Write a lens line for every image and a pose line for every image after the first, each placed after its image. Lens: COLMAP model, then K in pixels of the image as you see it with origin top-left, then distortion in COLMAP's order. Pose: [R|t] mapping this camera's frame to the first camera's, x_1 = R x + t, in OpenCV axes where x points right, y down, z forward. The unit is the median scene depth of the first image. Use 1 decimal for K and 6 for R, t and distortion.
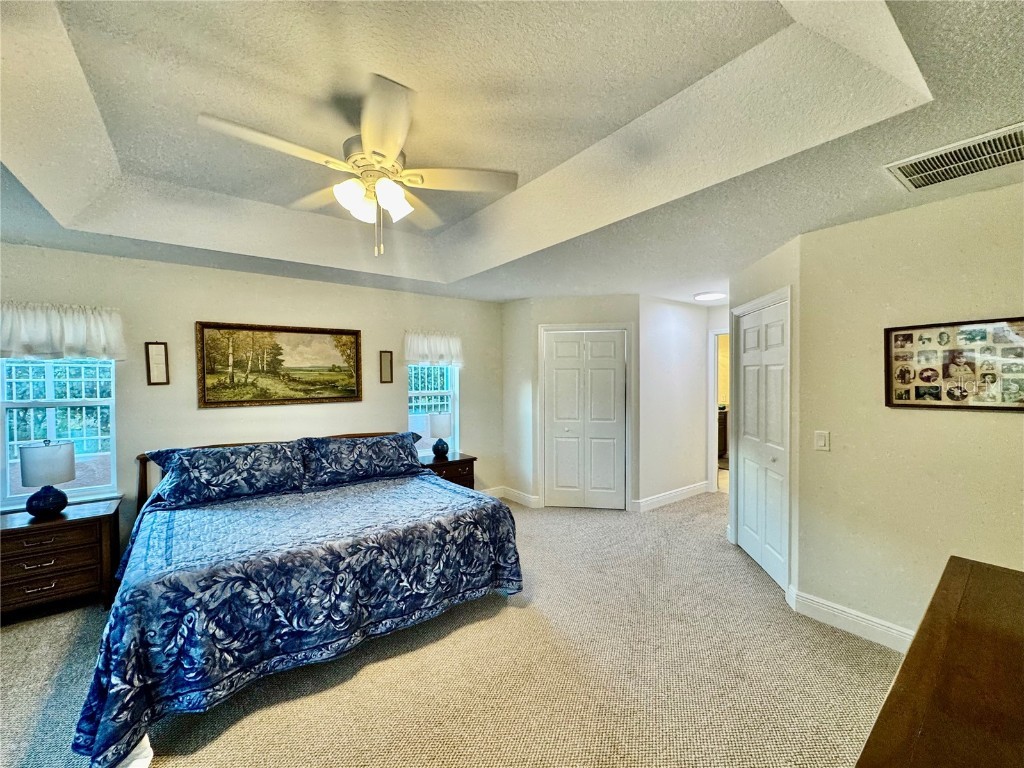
lens RADIAL K [[431.3, 0, 512.0], [0, 431.3, 384.0], [0, 0, 1]] dist [0.000771, 0.000214]
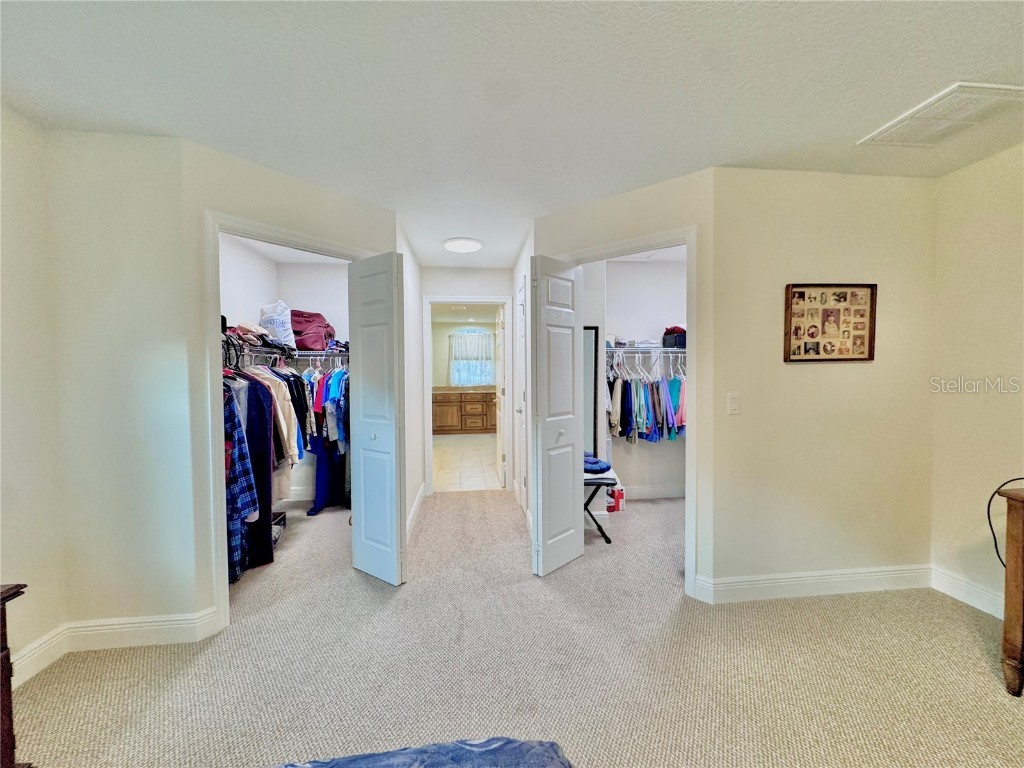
lens RADIAL K [[410.1, 0, 512.0], [0, 410.1, 384.0], [0, 0, 1]] dist [-0.001436, -0.000122]
pose [[0.496223, -0.023477, 0.867878, -0.187682], [0.018751, 0.999691, 0.016321, 0.049835], [-0.867993, 0.008175, 0.496510, 0.717568]]
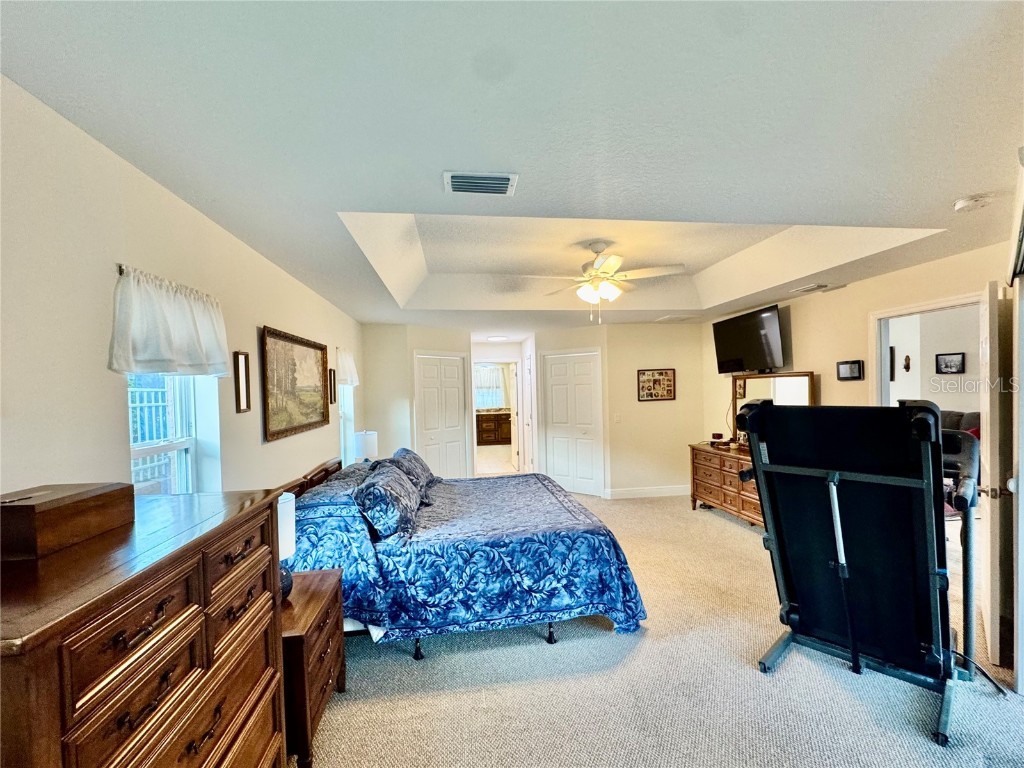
lens RADIAL K [[450.0, 0, 514.3], [0, 450.0, 396.1], [0, 0, 1]] dist [-0.000302, -0.000082]
pose [[0.480387, -0.022441, 0.876770, -1.163511], [0.037810, 0.999273, 0.004861, -0.011157], [-0.876241, 0.030816, 0.480886, 0.250884]]
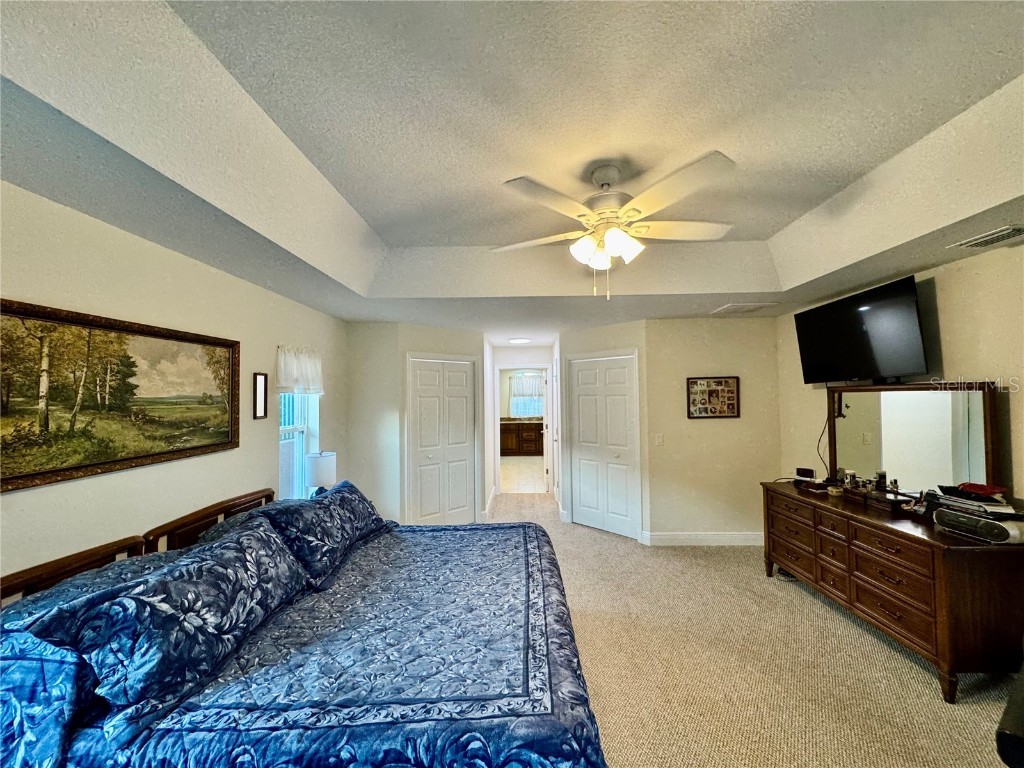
lens RADIAL K [[410.1, 0, 512.0], [0, 410.1, 384.0], [0, 0, 1]] dist [-0.001436, -0.000122]
pose [[0.612483, 0.020189, 0.790226, -0.700222], [0.021806, 0.998862, -0.042421, -0.026600], [-0.790183, 0.043214, 0.611346, 0.330648]]
